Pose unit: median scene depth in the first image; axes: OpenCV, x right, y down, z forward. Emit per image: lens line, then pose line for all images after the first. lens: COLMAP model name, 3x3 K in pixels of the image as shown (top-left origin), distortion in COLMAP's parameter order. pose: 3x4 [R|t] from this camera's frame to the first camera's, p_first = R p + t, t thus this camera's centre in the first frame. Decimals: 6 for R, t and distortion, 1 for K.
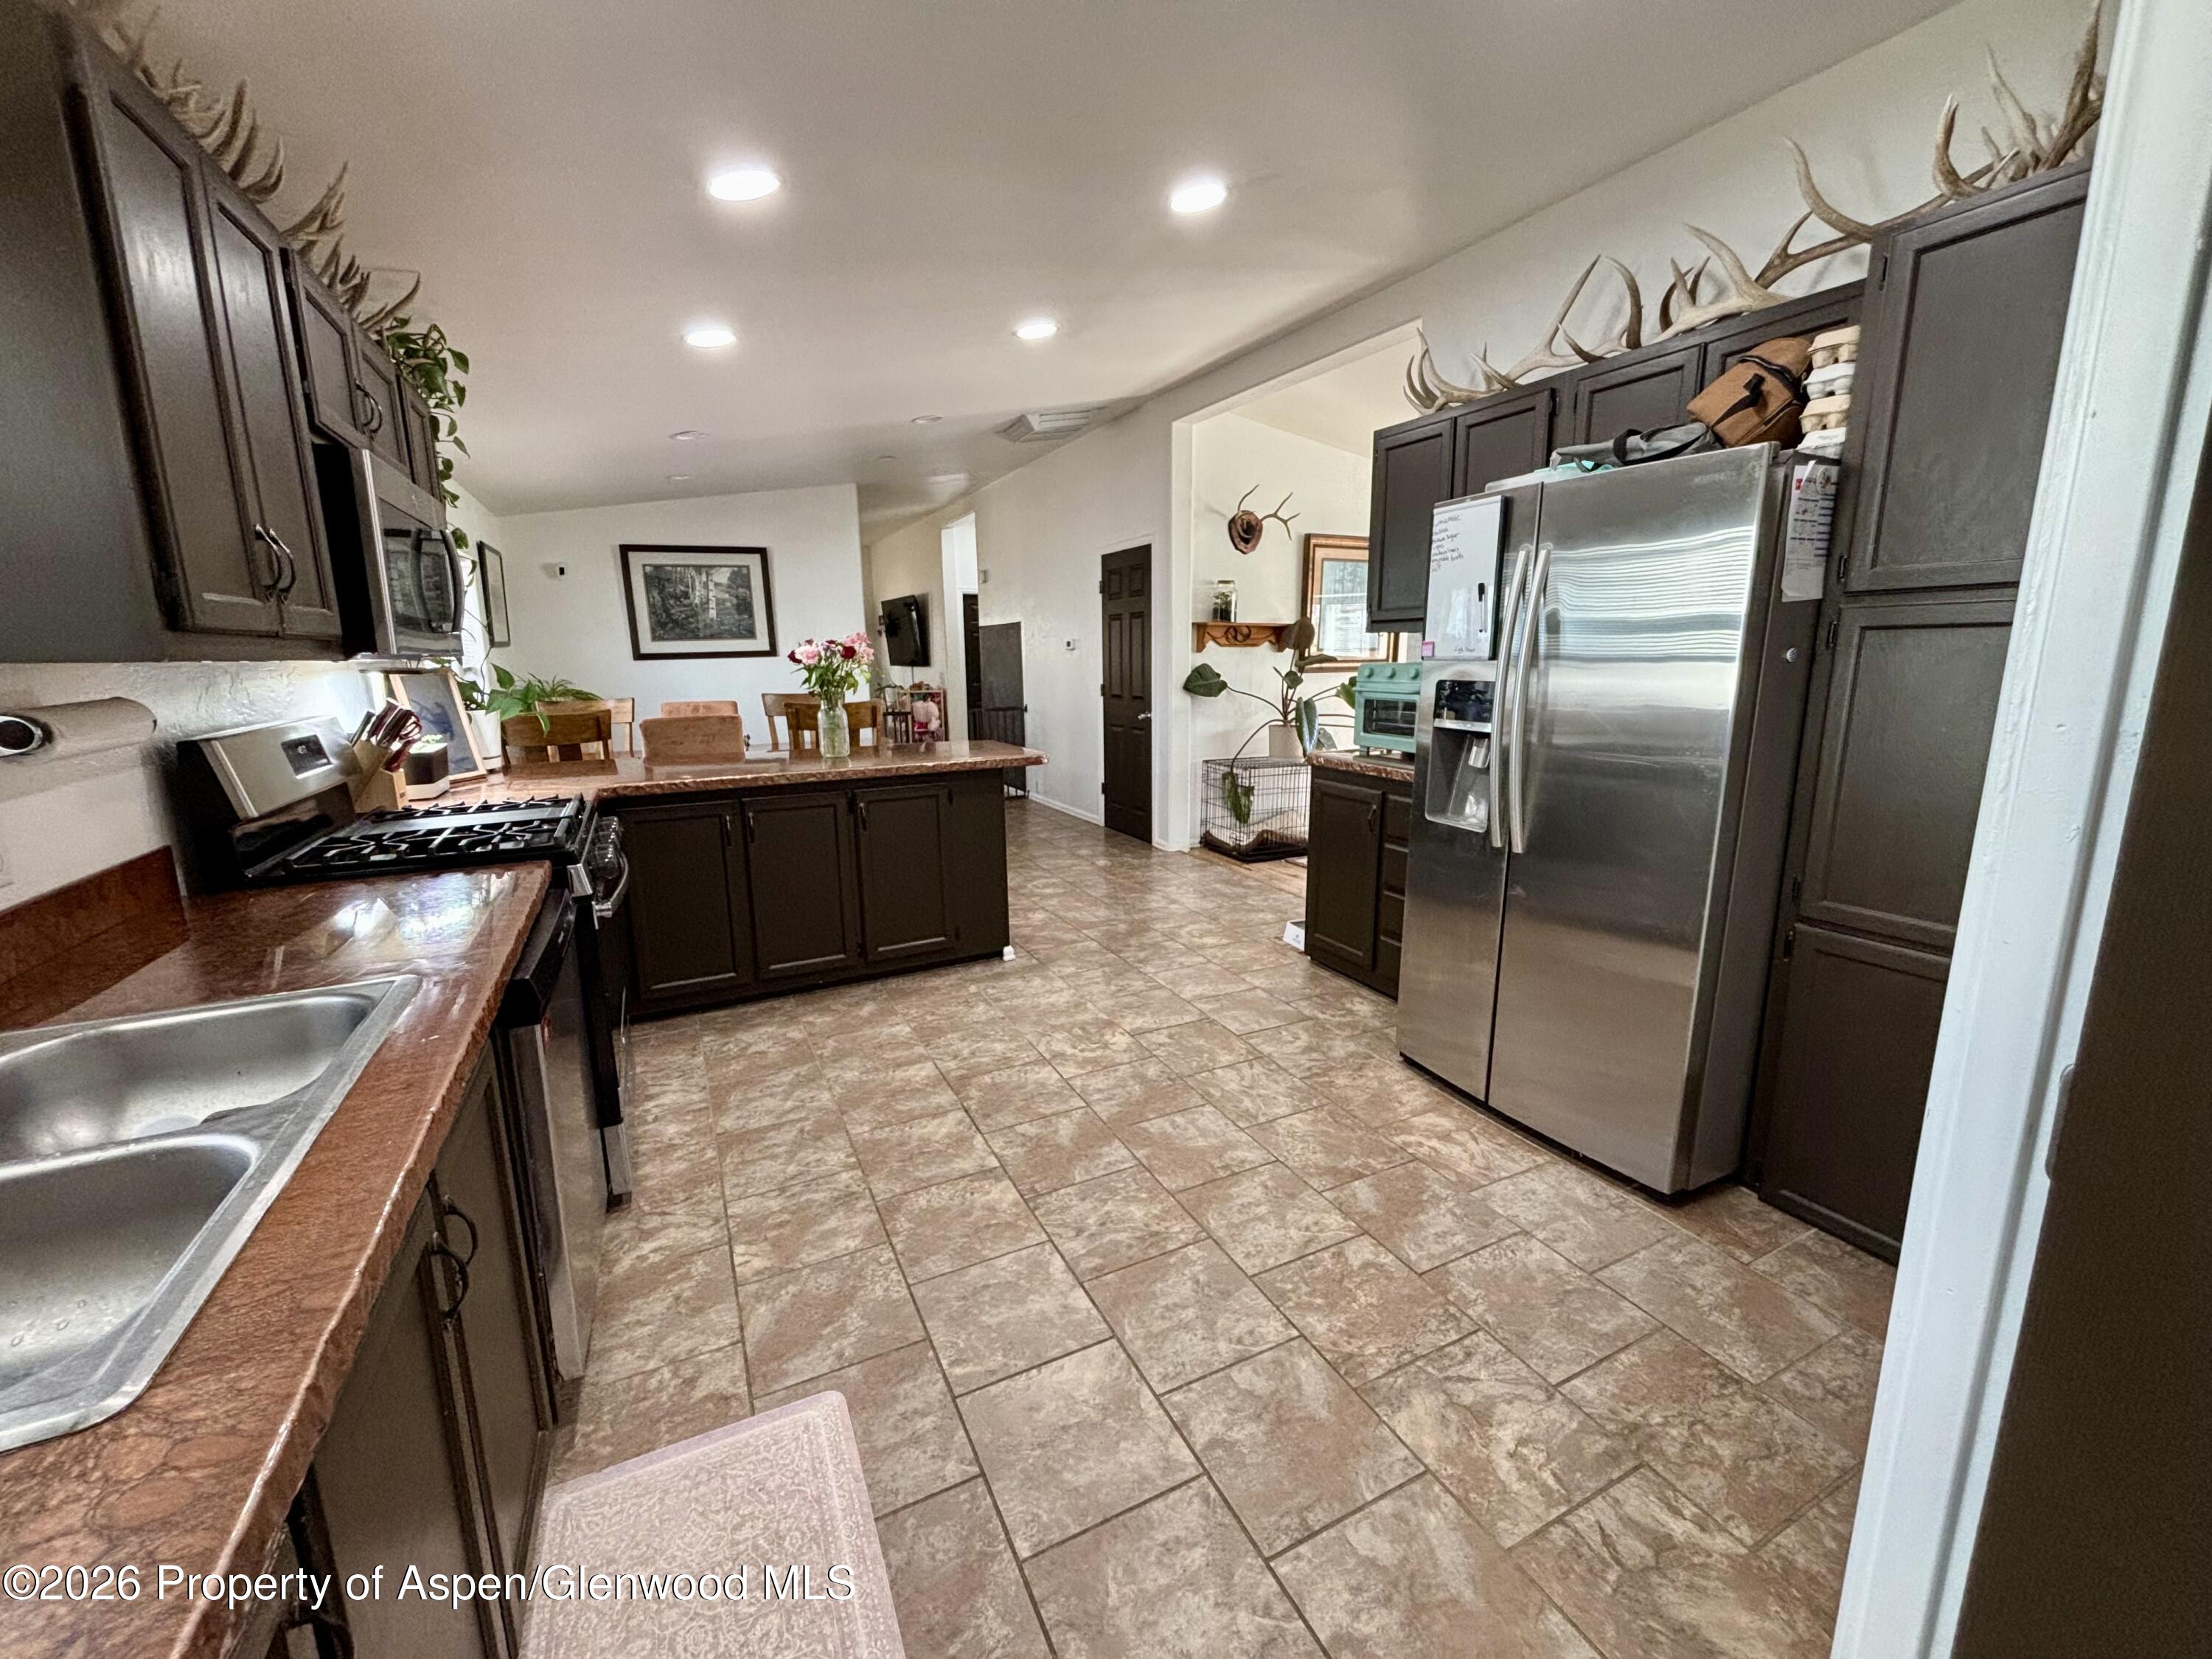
lens RADIAL K [[884.8, 0, 1106.0], [0, 884.8, 829.5], [0, 0, 1]] dist [0.000793, 0.000936]
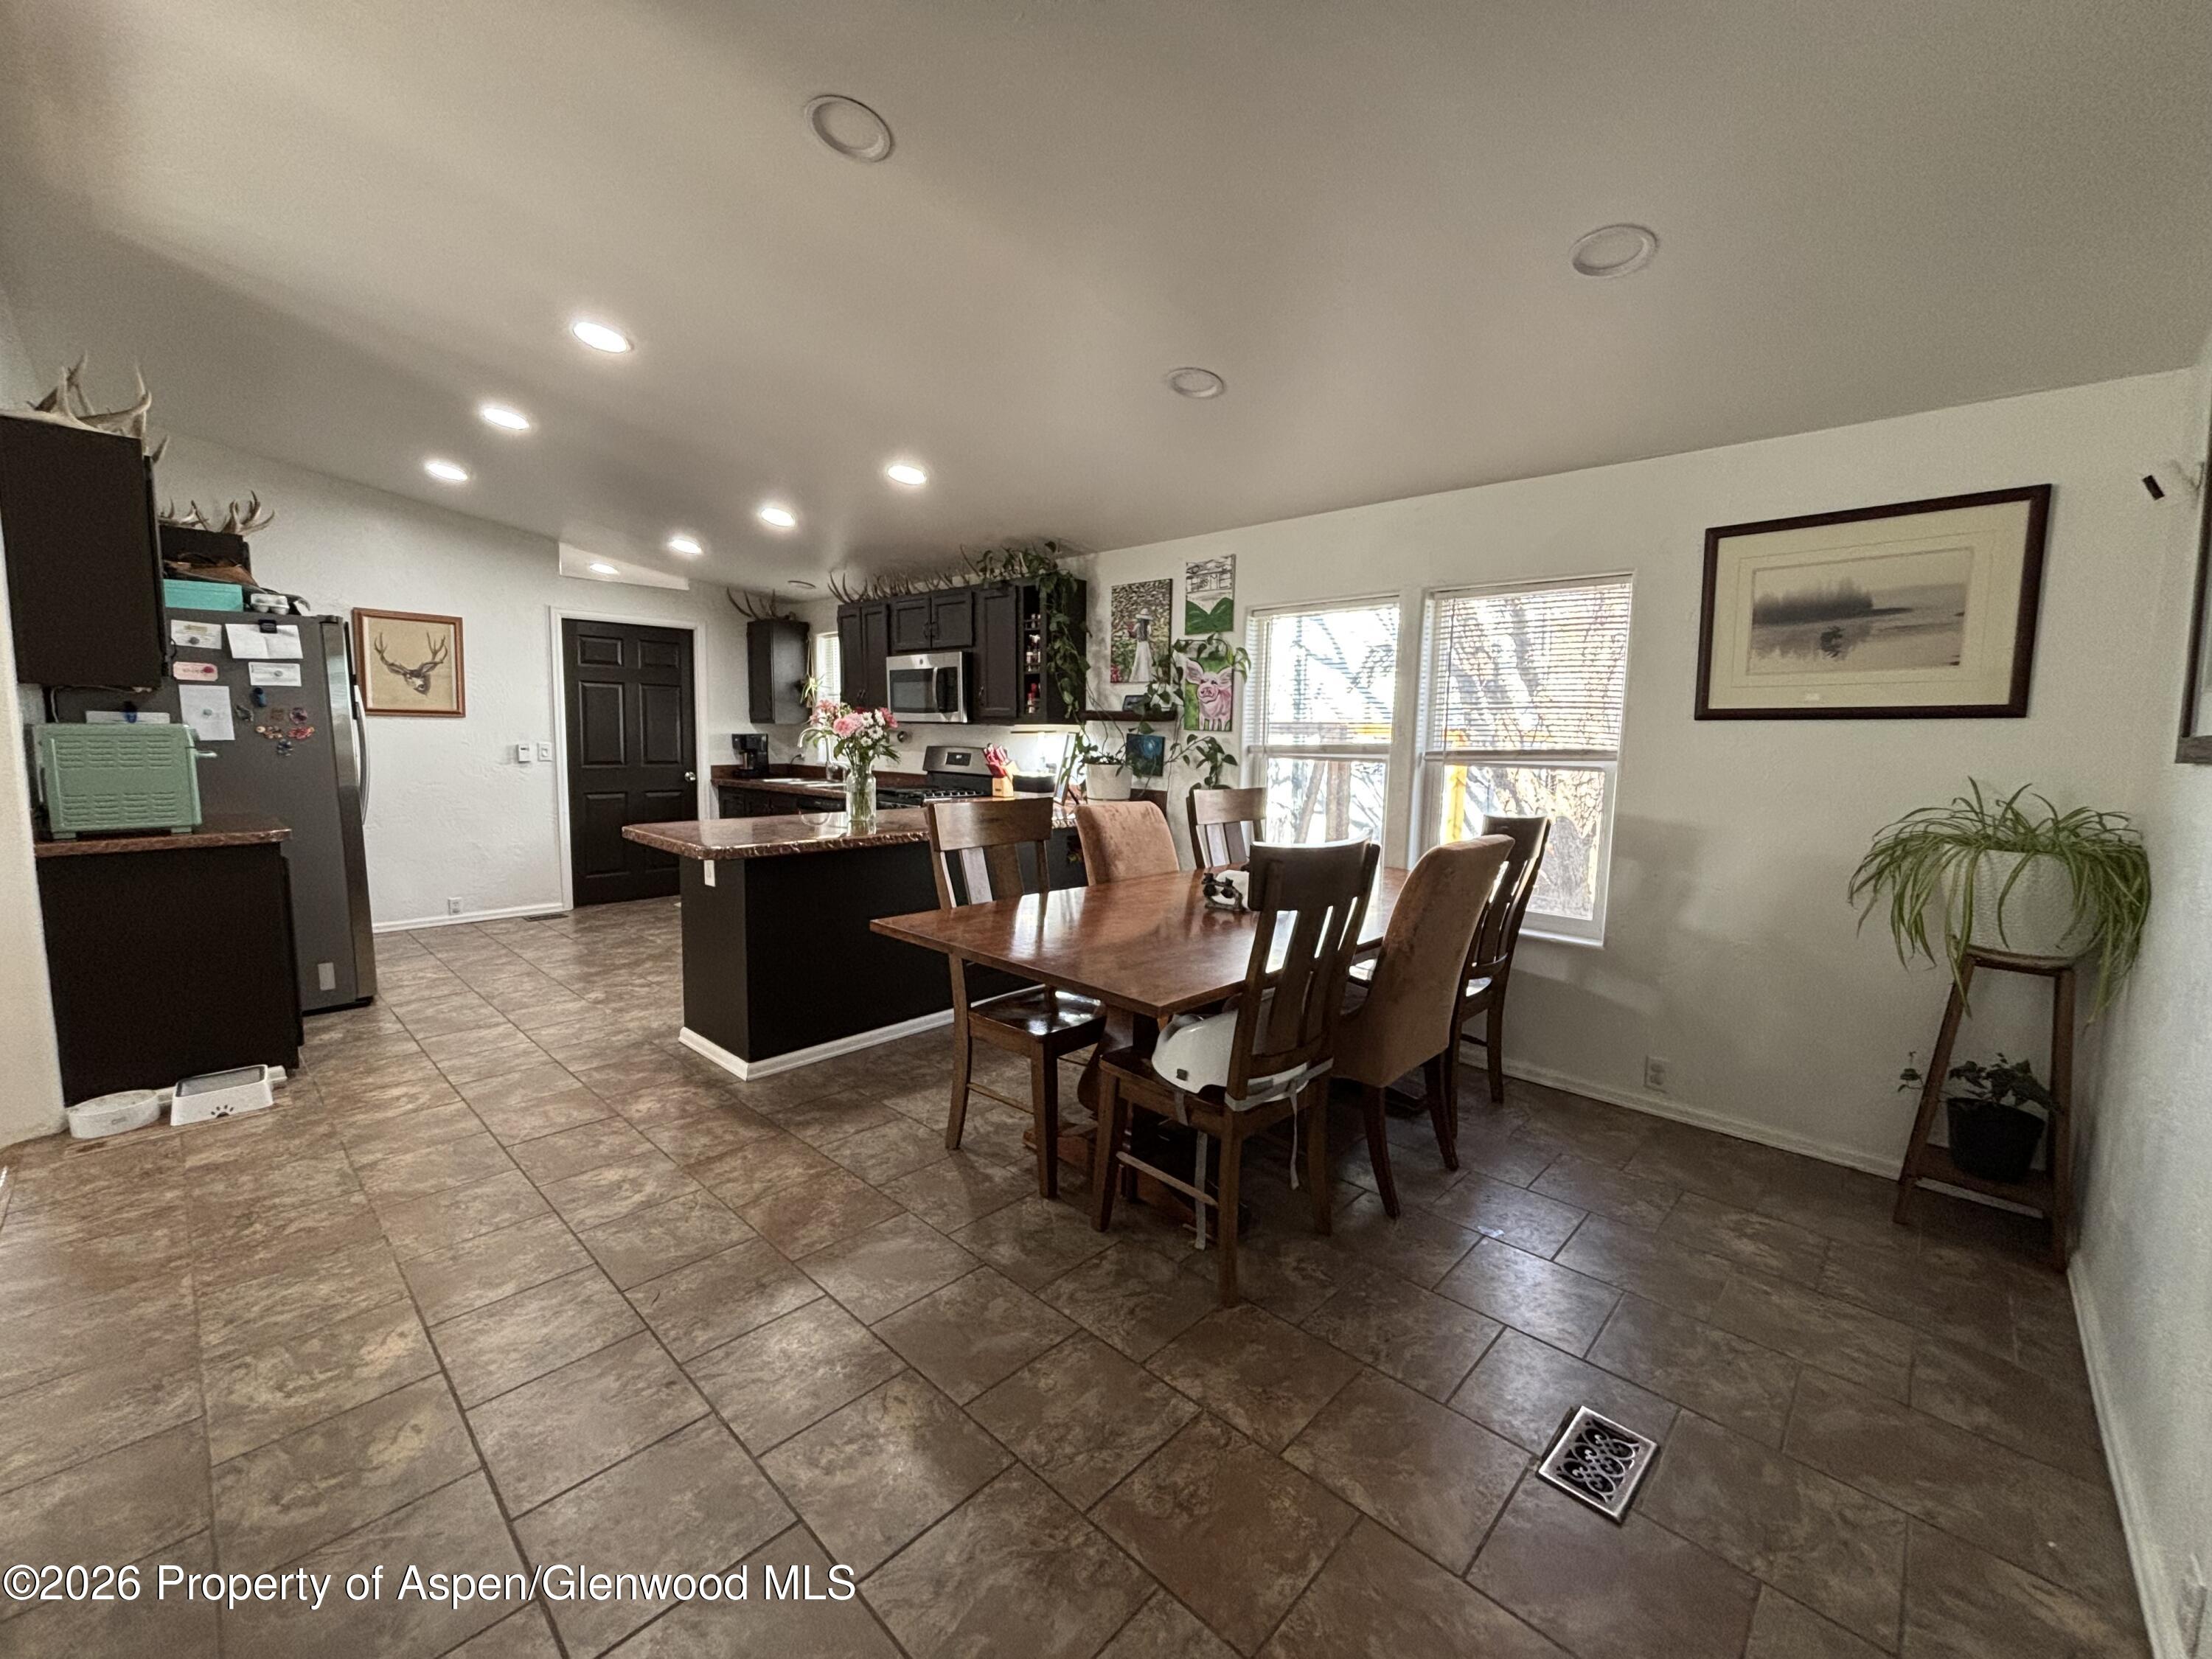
lens RADIAL K [[884.8, 0, 1106.0], [0, 884.8, 829.5], [0, 0, 1]] dist [0.000793, 0.000936]
pose [[-0.938017, 0.031251, -0.345176, -0.271947], [-0.076881, 0.952354, 0.295148, -0.491173], [0.337954, 0.303391, -0.890922, 2.477575]]
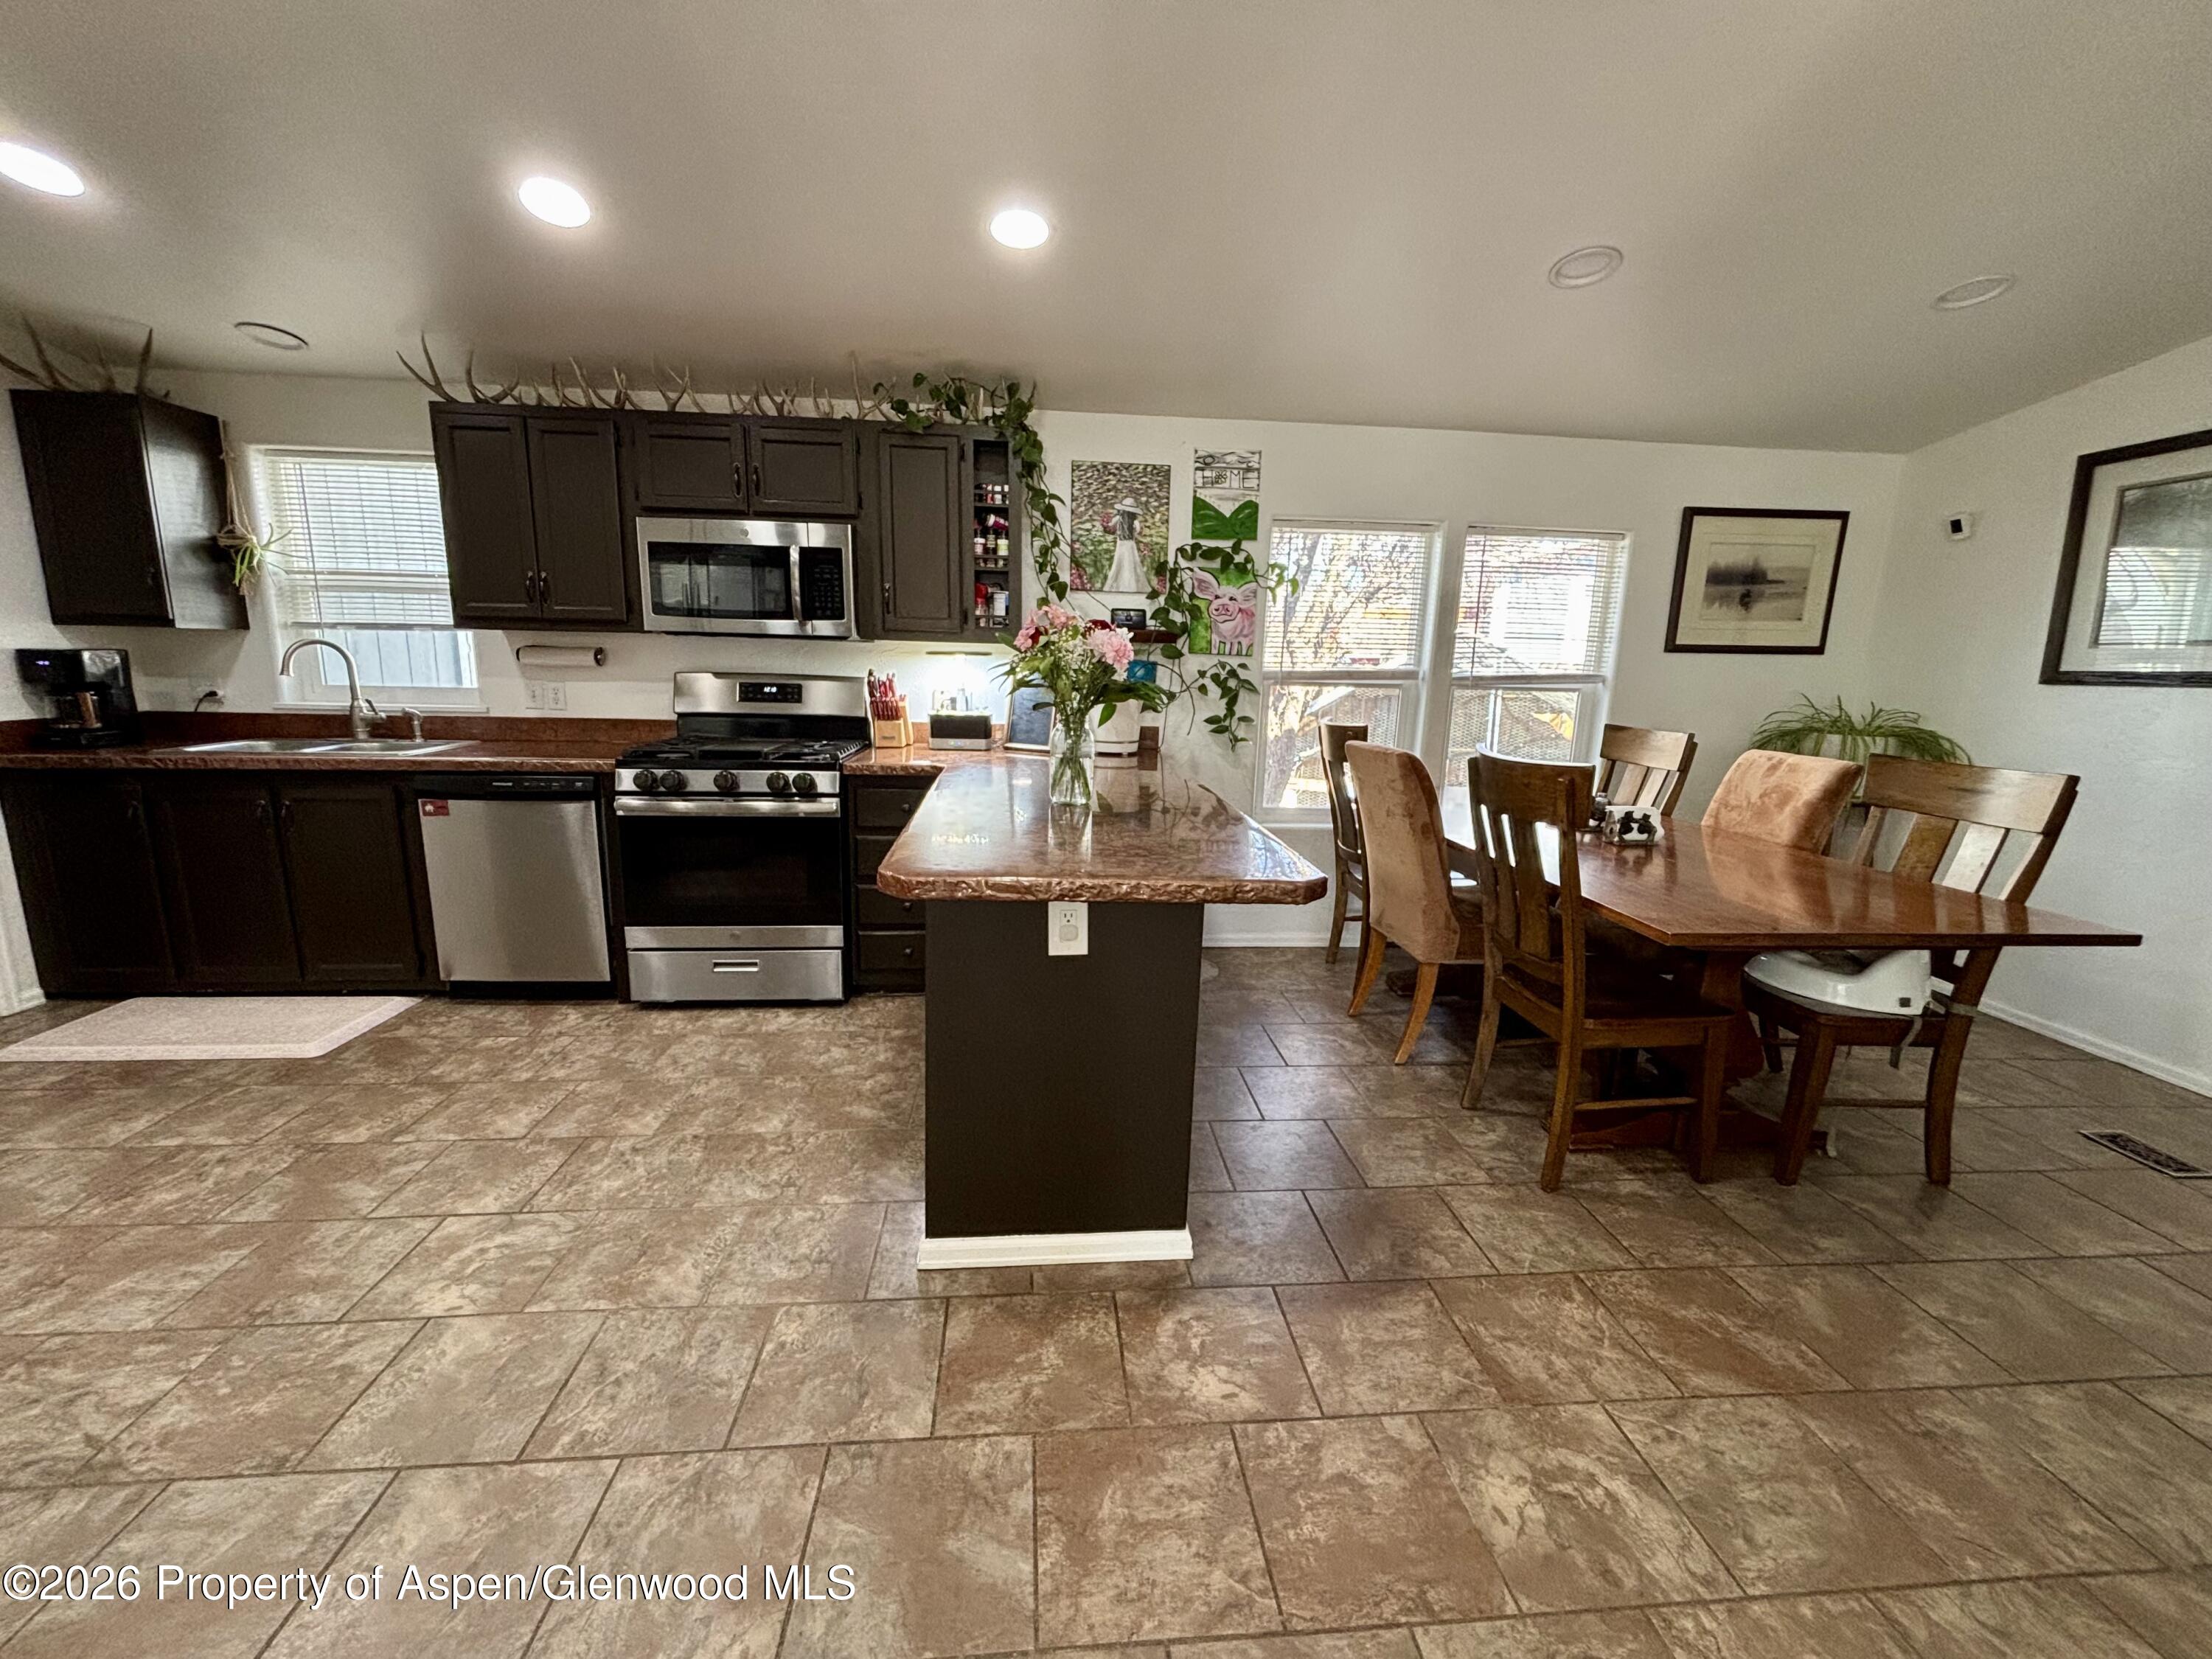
lens RADIAL K [[884.8, 0, 1106.0], [0, 884.8, 829.5], [0, 0, 1]] dist [0.000793, 0.000936]
pose [[-0.369943, 0.178863, -0.911674, 0.333454], [-0.205604, 0.941199, 0.268087, -0.299604], [0.906018, 0.286621, -0.311416, 1.511475]]
